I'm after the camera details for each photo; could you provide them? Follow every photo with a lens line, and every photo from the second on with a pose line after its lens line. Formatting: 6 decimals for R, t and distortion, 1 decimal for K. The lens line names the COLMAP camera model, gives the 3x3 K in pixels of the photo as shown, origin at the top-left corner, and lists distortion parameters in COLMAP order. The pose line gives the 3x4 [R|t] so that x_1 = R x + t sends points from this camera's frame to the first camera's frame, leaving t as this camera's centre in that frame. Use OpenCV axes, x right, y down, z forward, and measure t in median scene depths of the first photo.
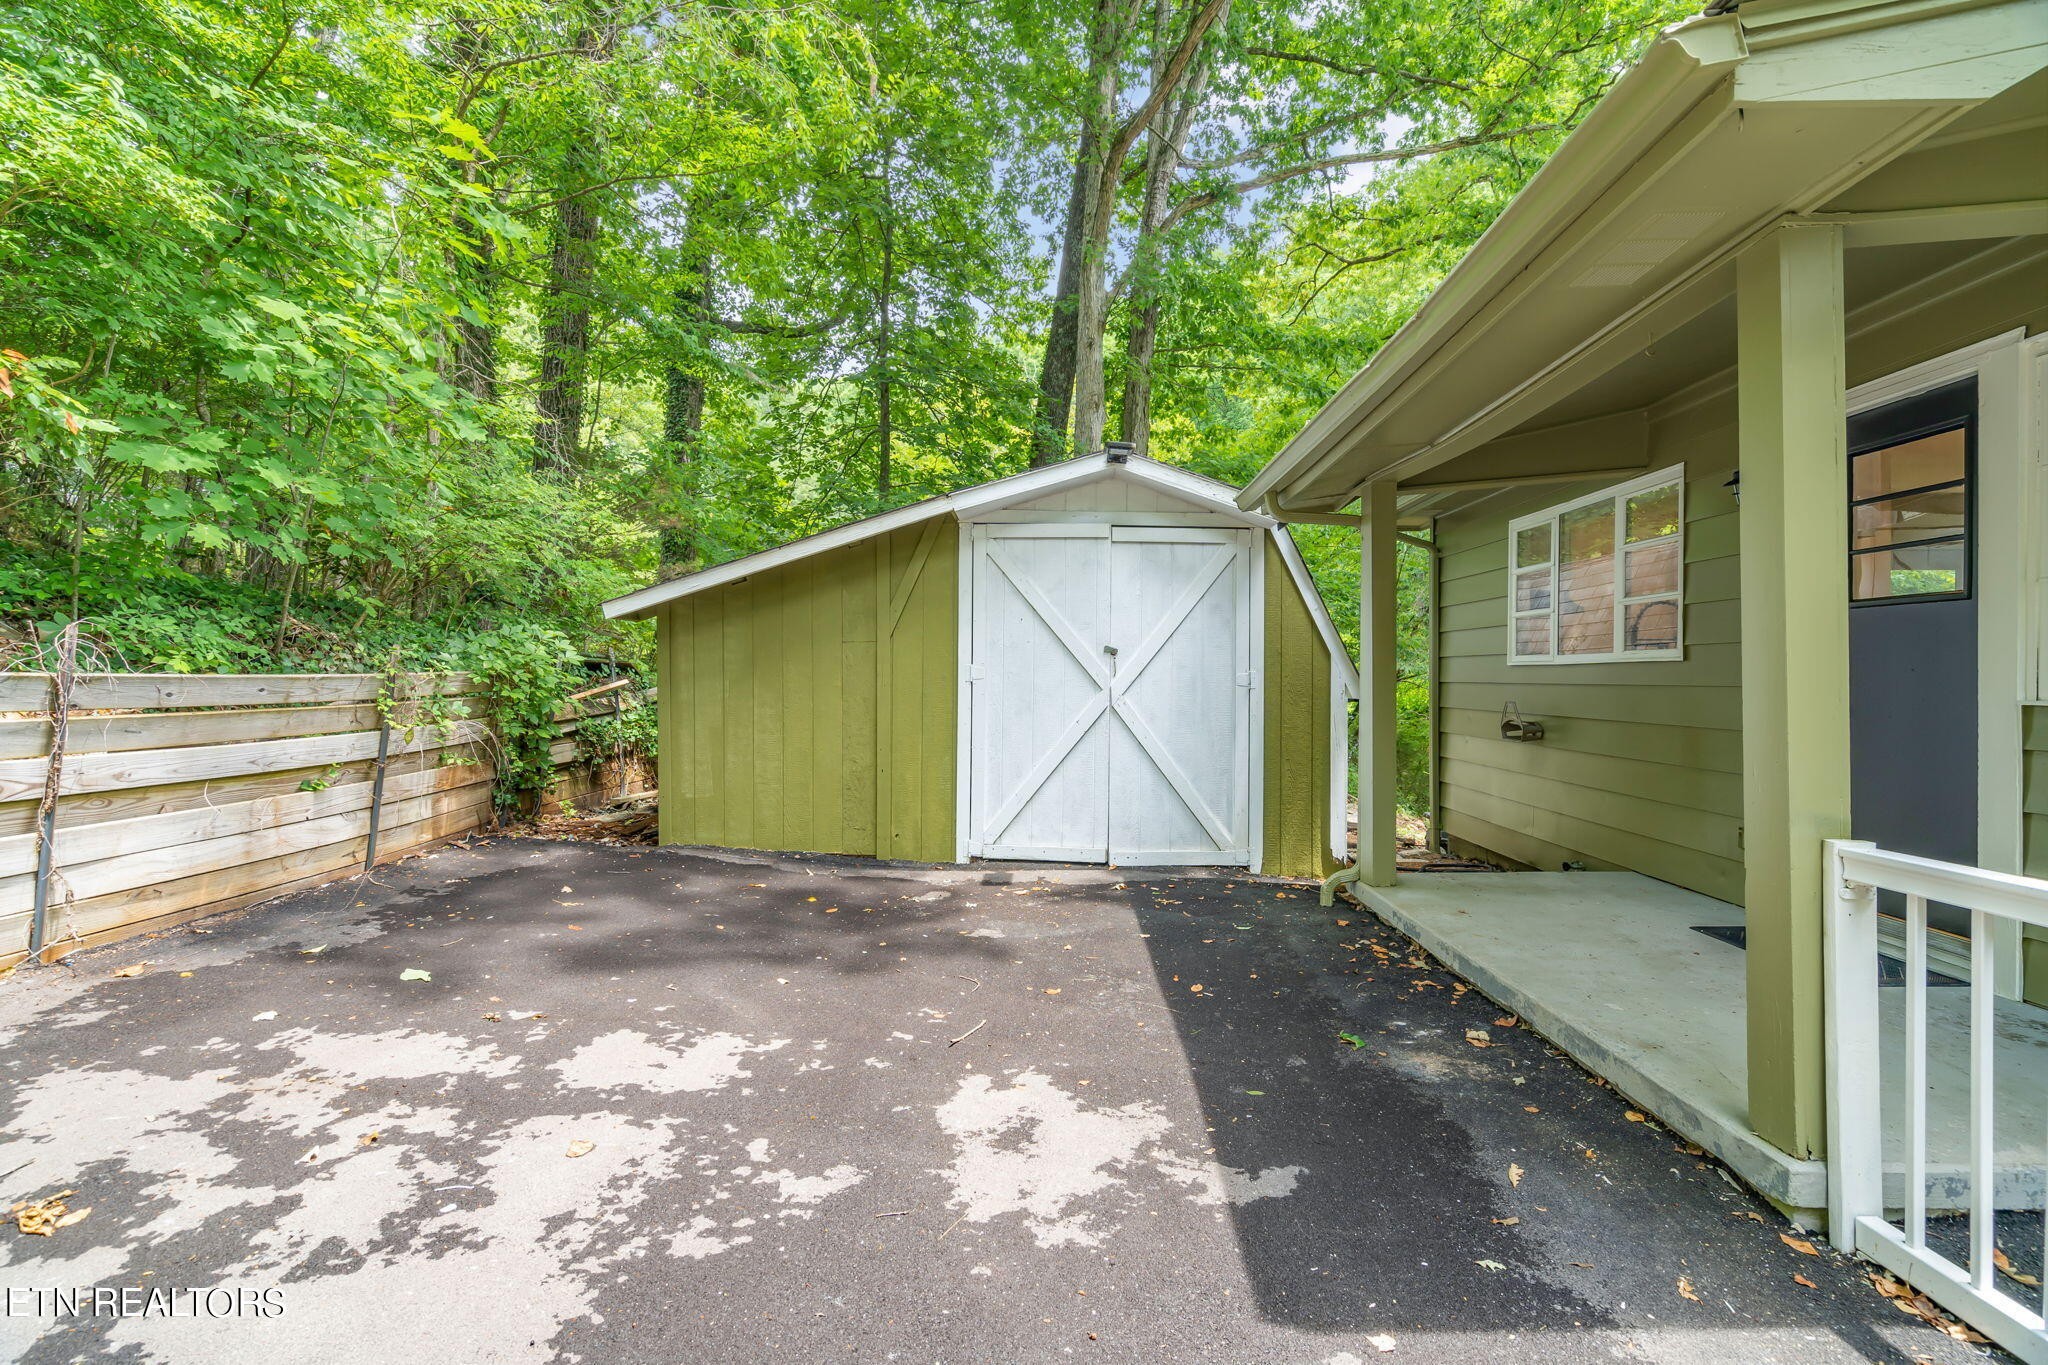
lens RADIAL K [[934.9, 0, 1024.7], [0, 934.9, 676.7], [0, 0, 1]] dist [-0.001128, 0.000661]
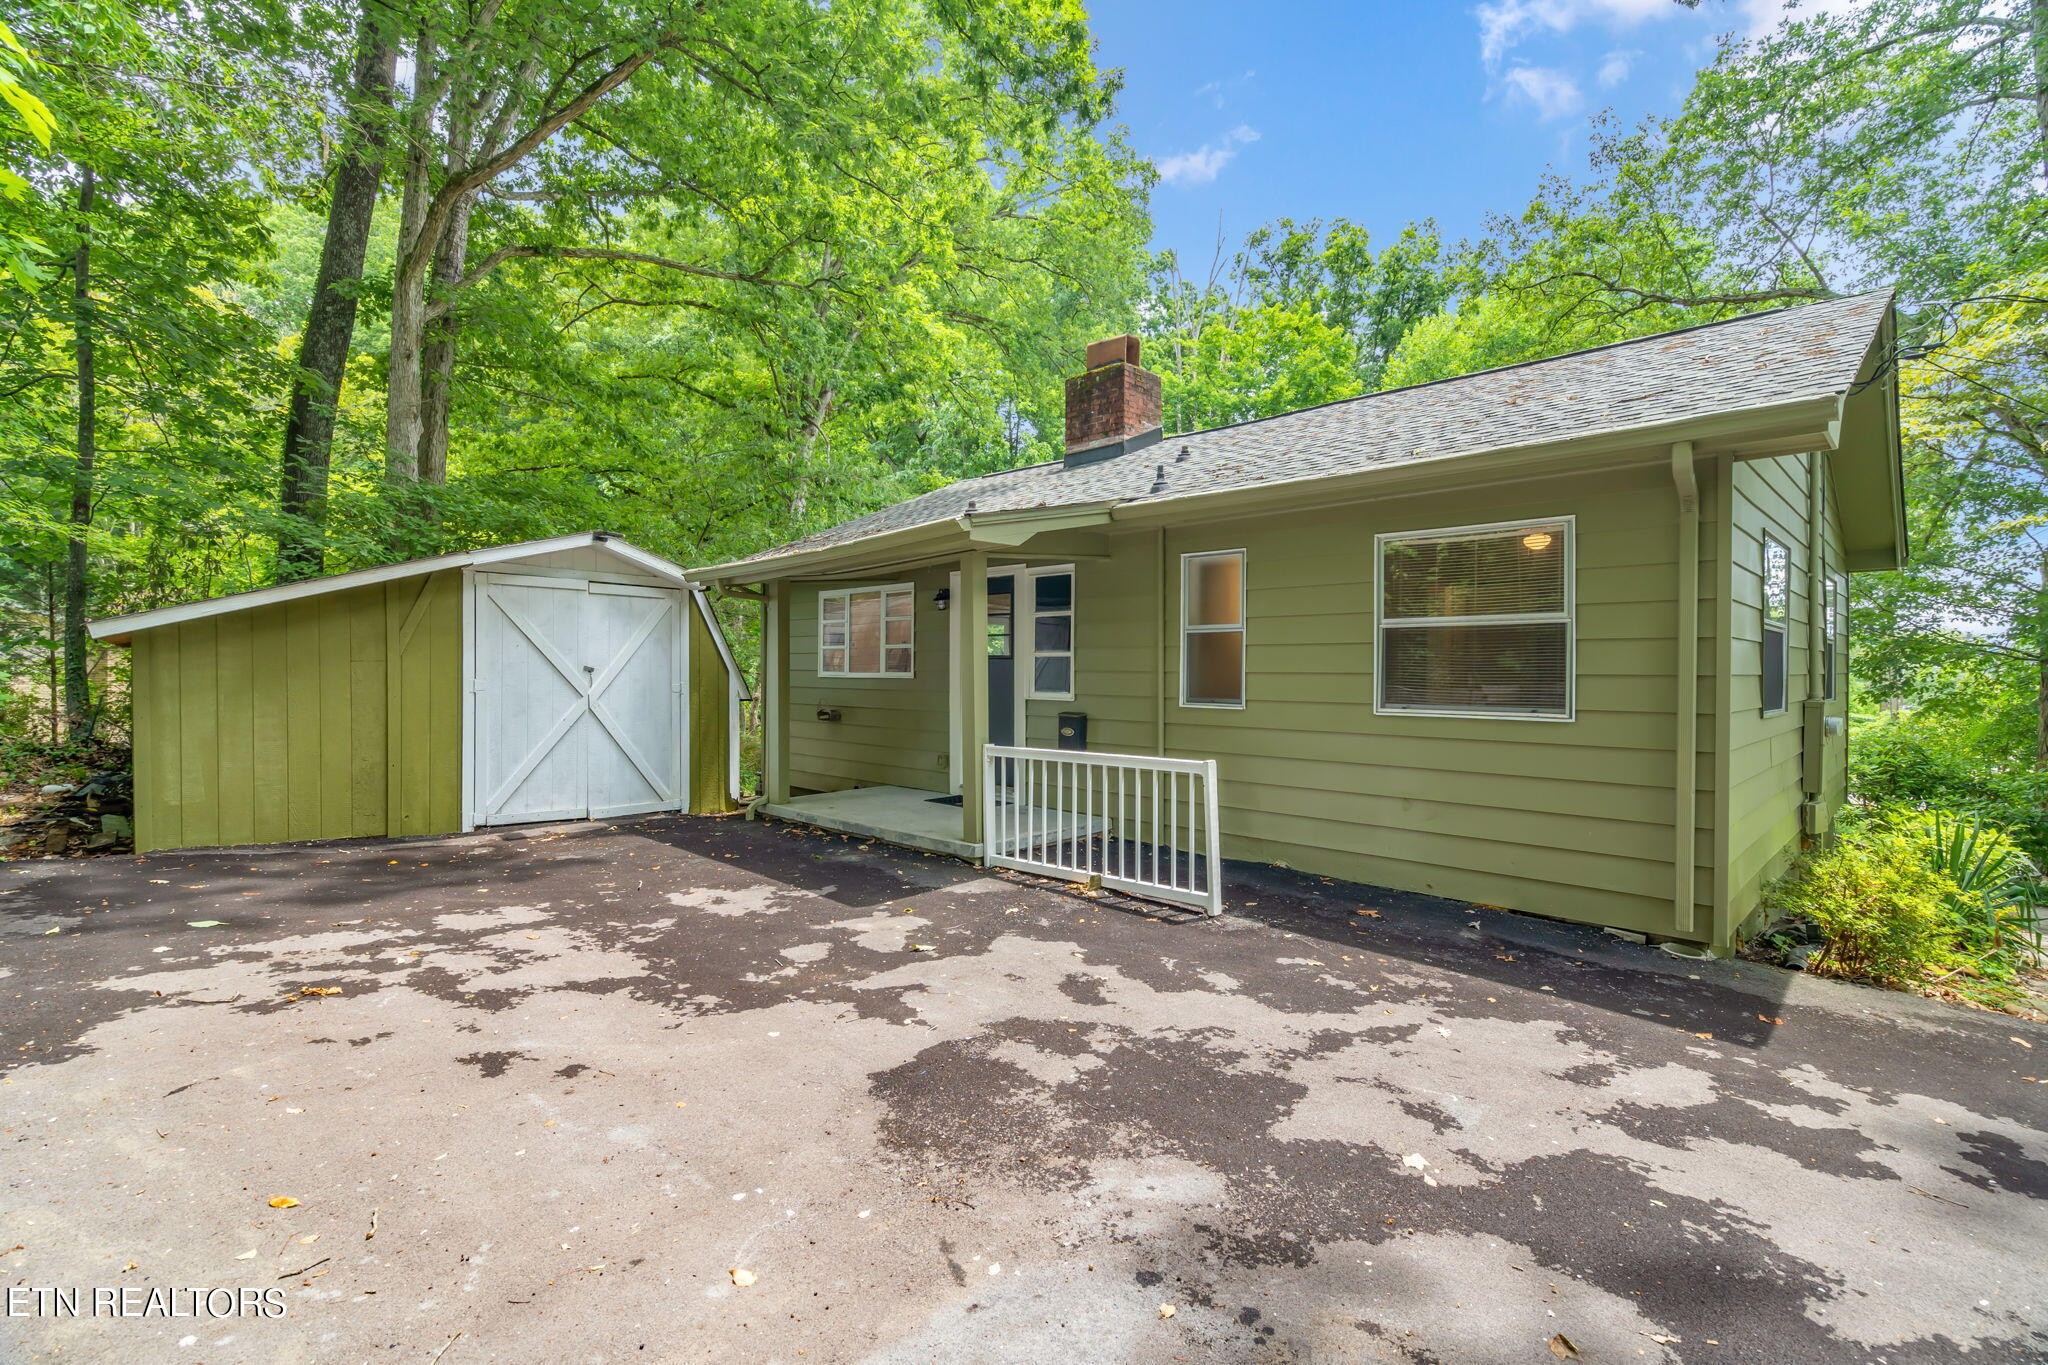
lens RADIAL K [[924.4, 0, 1028.7], [0, 924.4, 674.1], [0, 0, 1]] dist [-0.001389, 0.001224]
pose [[0.683092, -0.002000, 0.730330, -0.530397], [-0.003379, 0.999977, 0.005899, -0.034418], [-0.730324, -0.006497, 0.683070, -0.503354]]
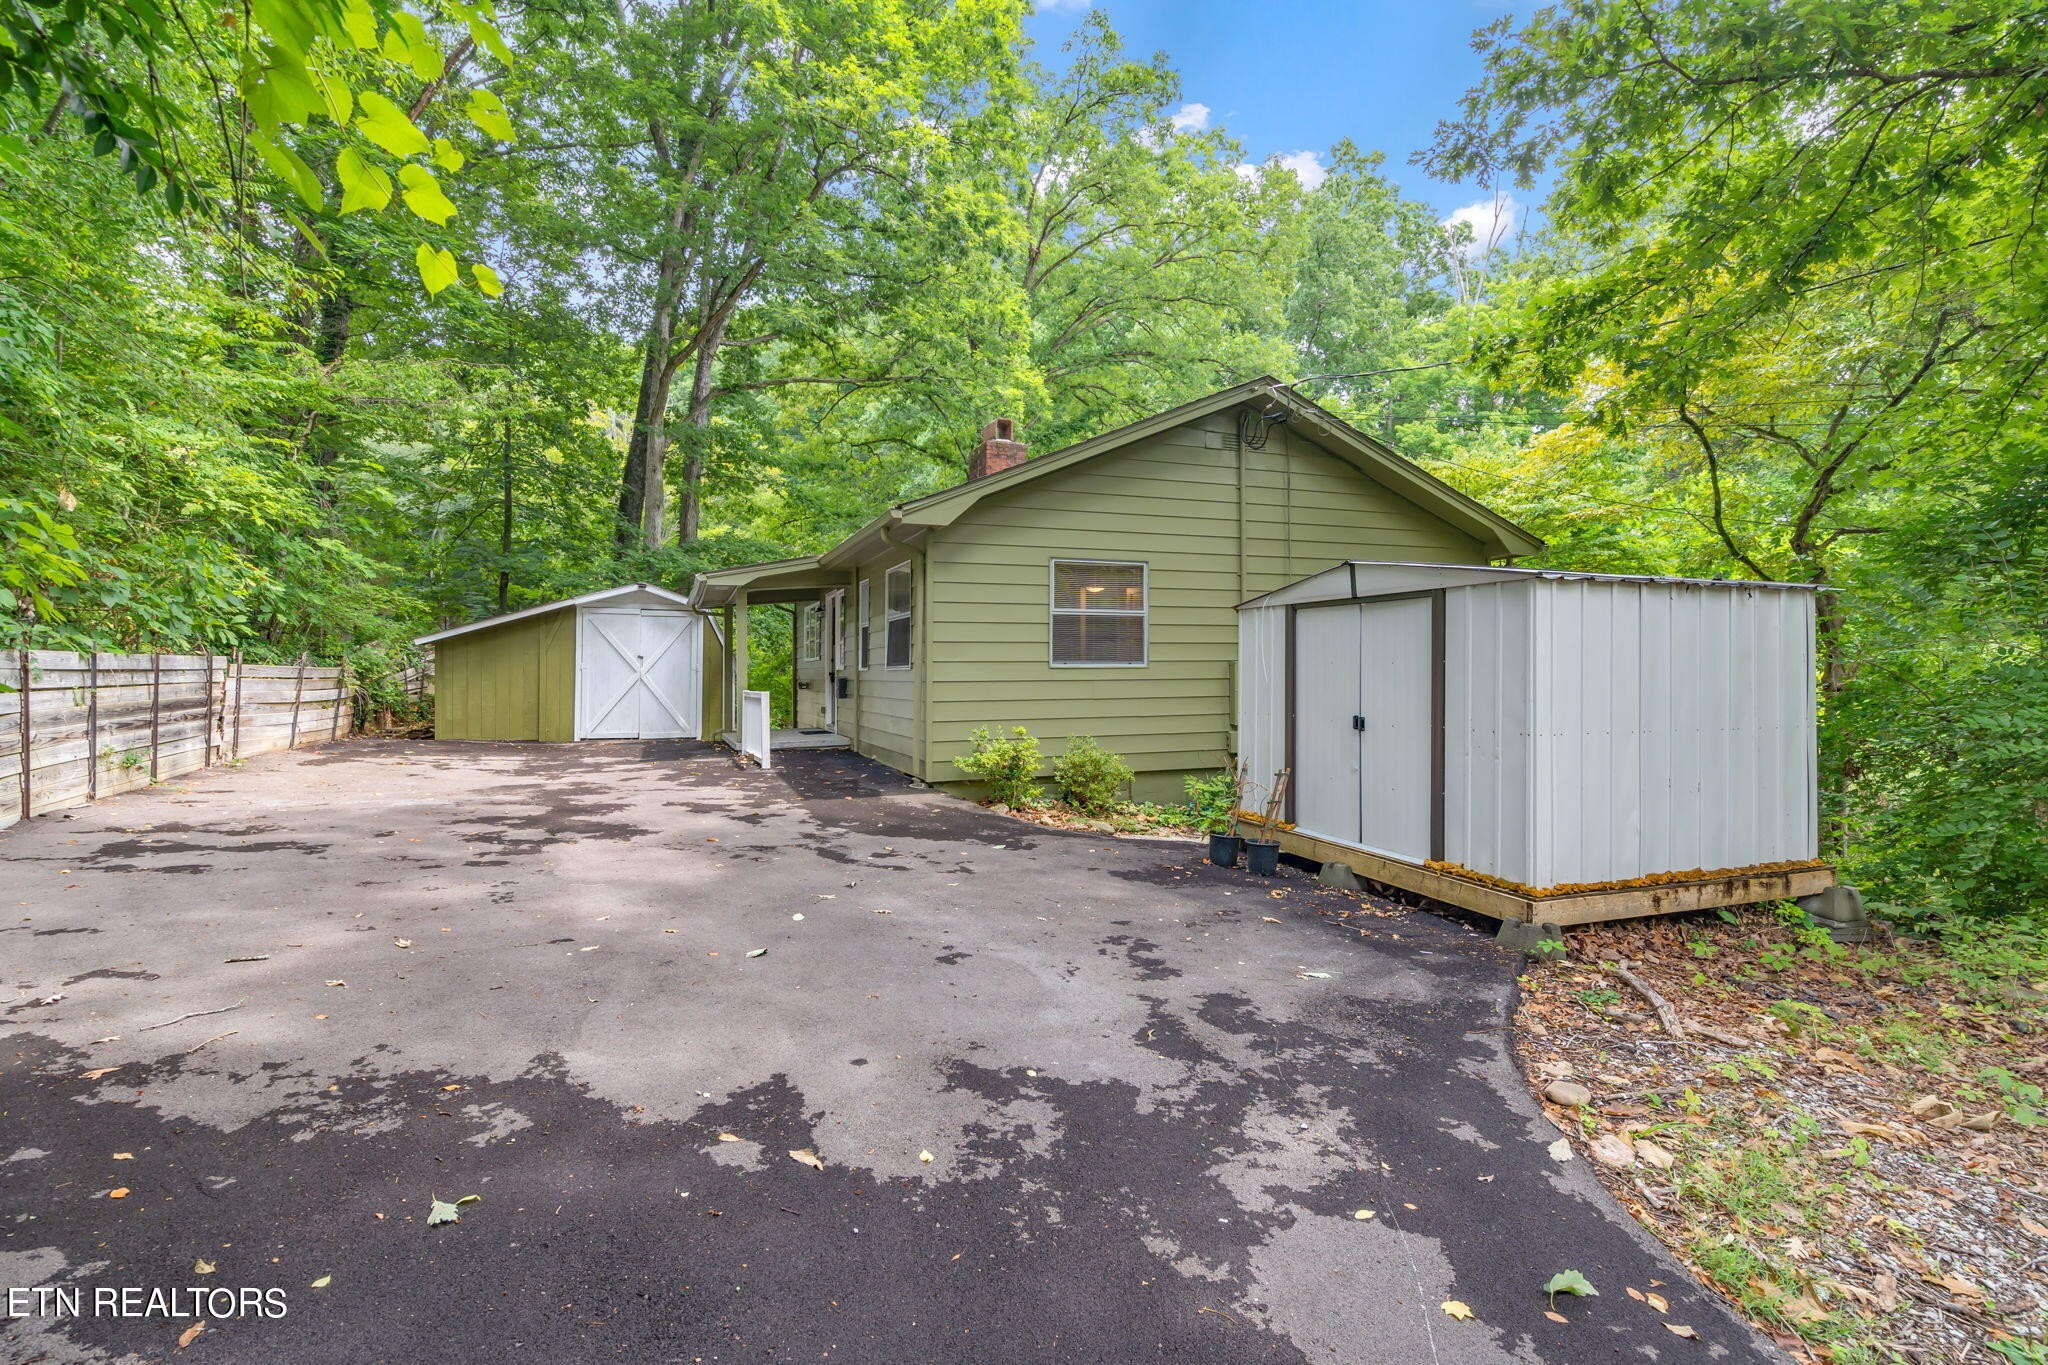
lens RADIAL K [[934.9, 0, 1024.7], [0, 934.9, 676.7], [0, 0, 1]] dist [-0.001128, 0.000661]
pose [[0.921083, -0.007646, 0.389291, 0.067287], [0.006816, 0.999971, 0.003513, 0.024825], [-0.389306, -0.000582, 0.921108, -1.997560]]
